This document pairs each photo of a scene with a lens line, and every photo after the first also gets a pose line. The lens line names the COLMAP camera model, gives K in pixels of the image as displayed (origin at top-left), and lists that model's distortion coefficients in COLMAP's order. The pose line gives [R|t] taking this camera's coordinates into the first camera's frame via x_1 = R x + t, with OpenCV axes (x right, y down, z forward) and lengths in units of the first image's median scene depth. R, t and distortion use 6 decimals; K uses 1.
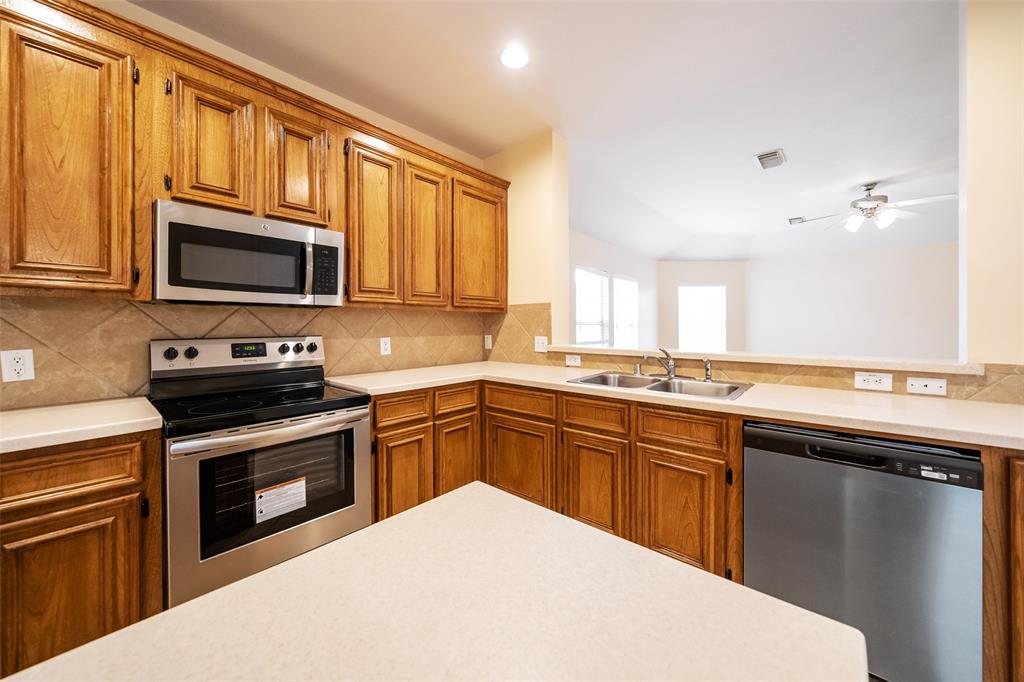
lens RADIAL K [[380.5, 0, 507.3], [0, 380.5, 327.3], [0, 0, 1]] dist [-0.001680, -0.000441]
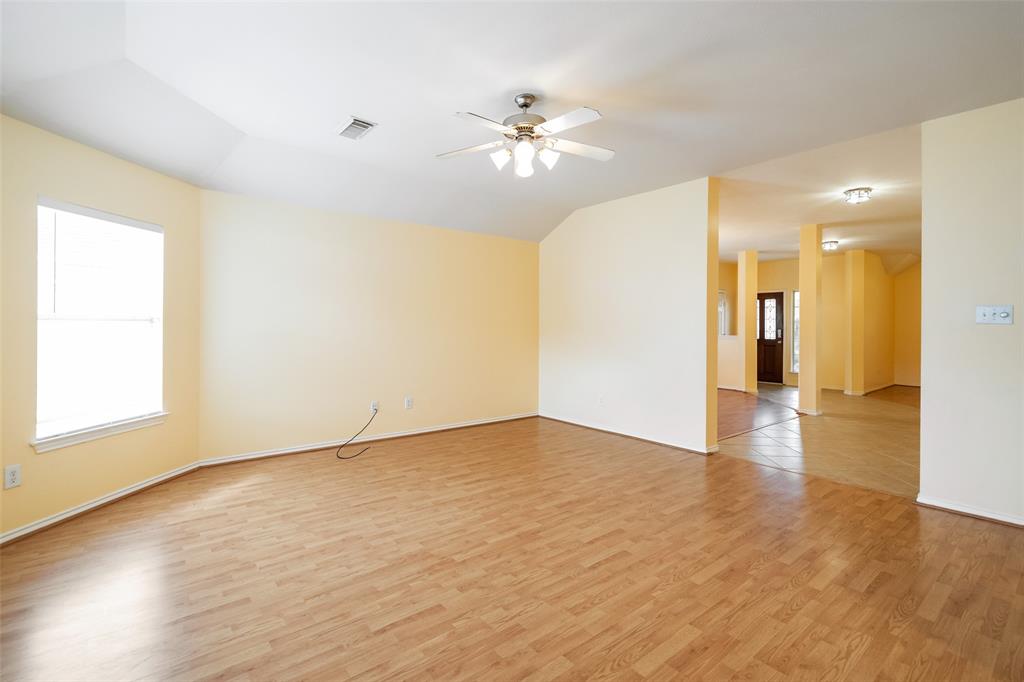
lens RADIAL K [[466.7, 0, 511.2], [0, 466.7, 320.0], [0, 0, 1]] dist [-0.000381, -0.000588]
pose [[0.165499, 0.014503, 0.986103, 0.368066], [-0.000721, 0.999893, -0.014584, -0.007851], [-0.986210, 0.001703, 0.165492, 1.611530]]
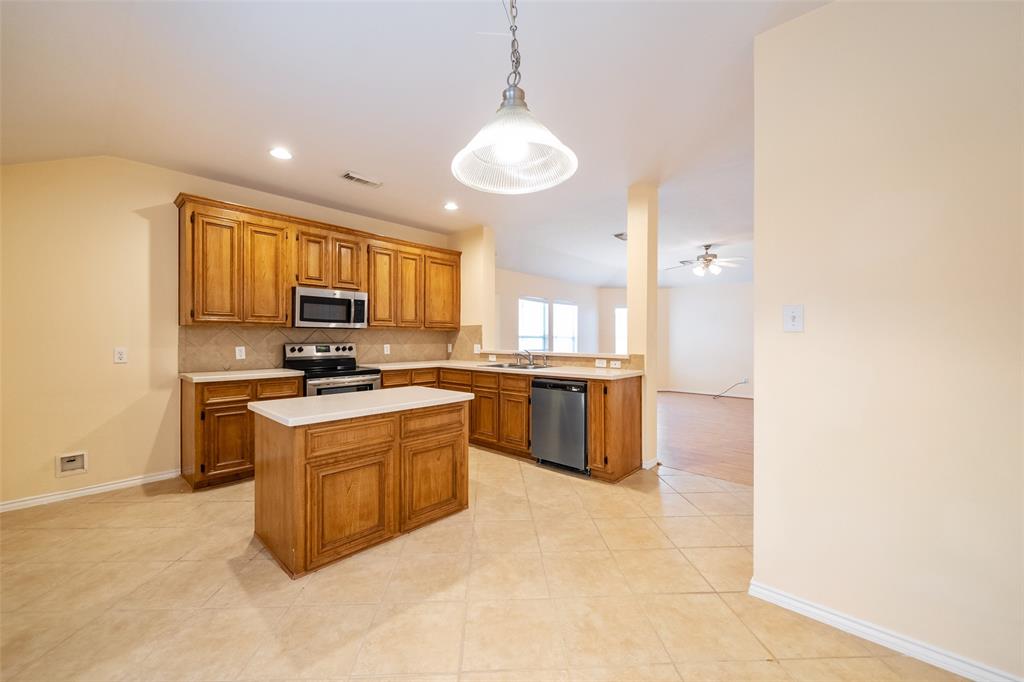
lens RADIAL K [[406.0, 0, 512.0], [0, 406.0, 341.0], [0, 0, 1]] dist [-0.000027, -0.000096]
pose [[0.999964, 0.004618, -0.007138, 0.344126], [-0.004608, 0.999988, 0.001451, 0.006310], [0.007144, -0.001418, 0.999973, -1.109016]]
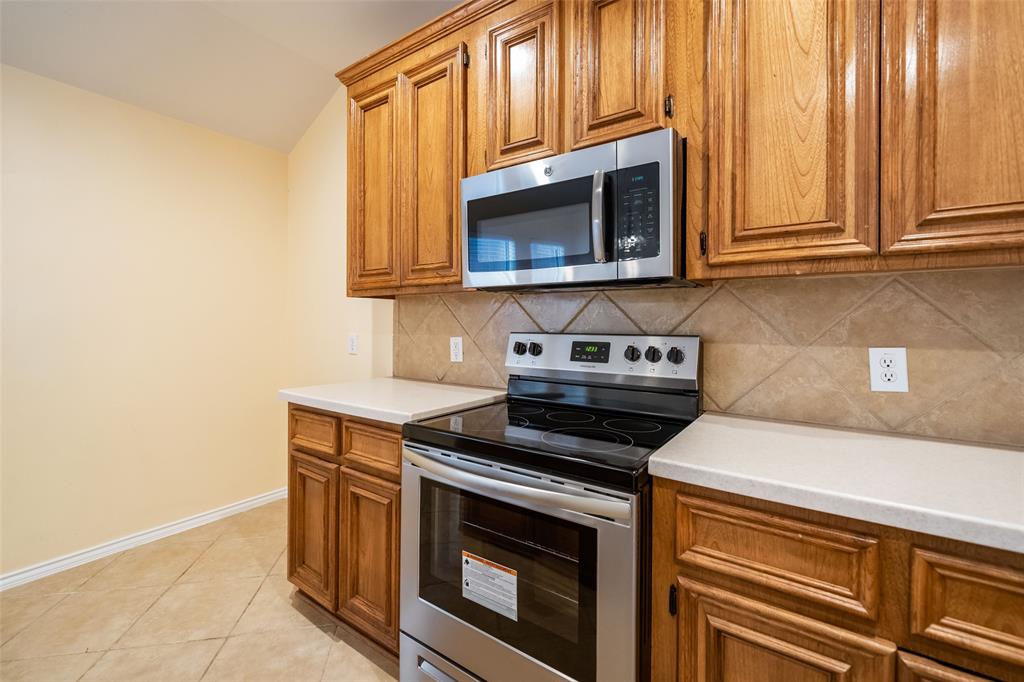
lens RADIAL K [[430.4, 0, 507.3], [0, 430.4, 324.4], [0, 0, 1]] dist [0.000186, -0.000087]
pose [[0.115335, 0.005996, -0.993309, 0.092180], [-0.011761, 0.999920, 0.004671, 0.006172], [0.993257, 0.011143, 0.115396, 0.668644]]
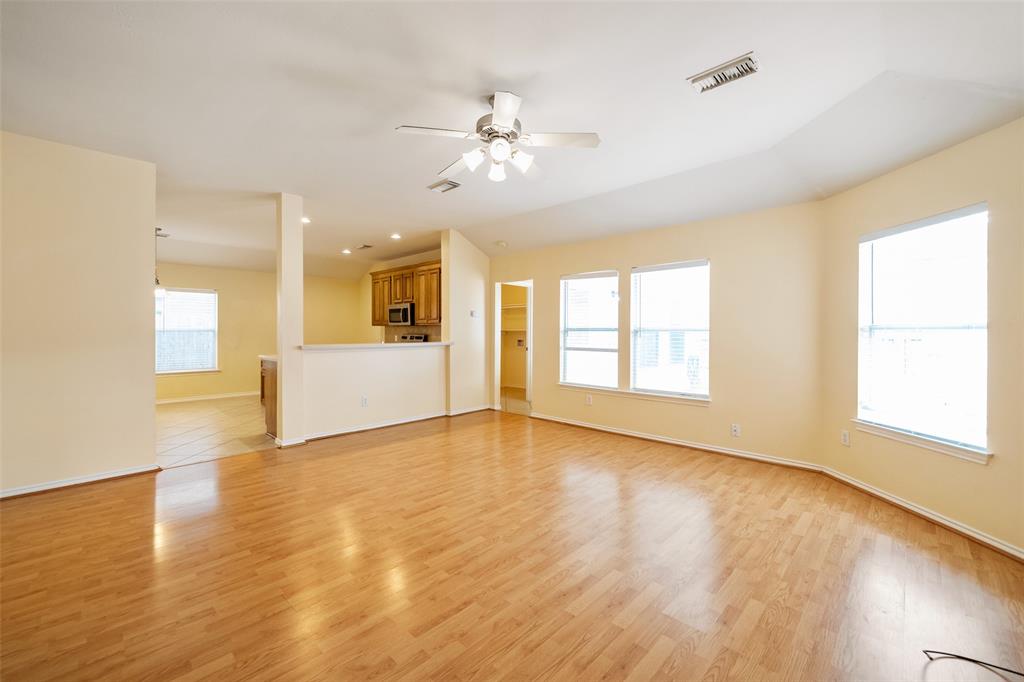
lens RADIAL K [[421.5, 0, 509.3], [0, 421.5, 333.0], [0, 0, 1]] dist [0.000097, -0.000095]
pose [[-0.052495, 0.002702, -0.998618, 2.914390], [-0.009298, 0.999952, 0.003195, -0.007302], [0.998578, 0.009453, -0.052467, 1.895608]]
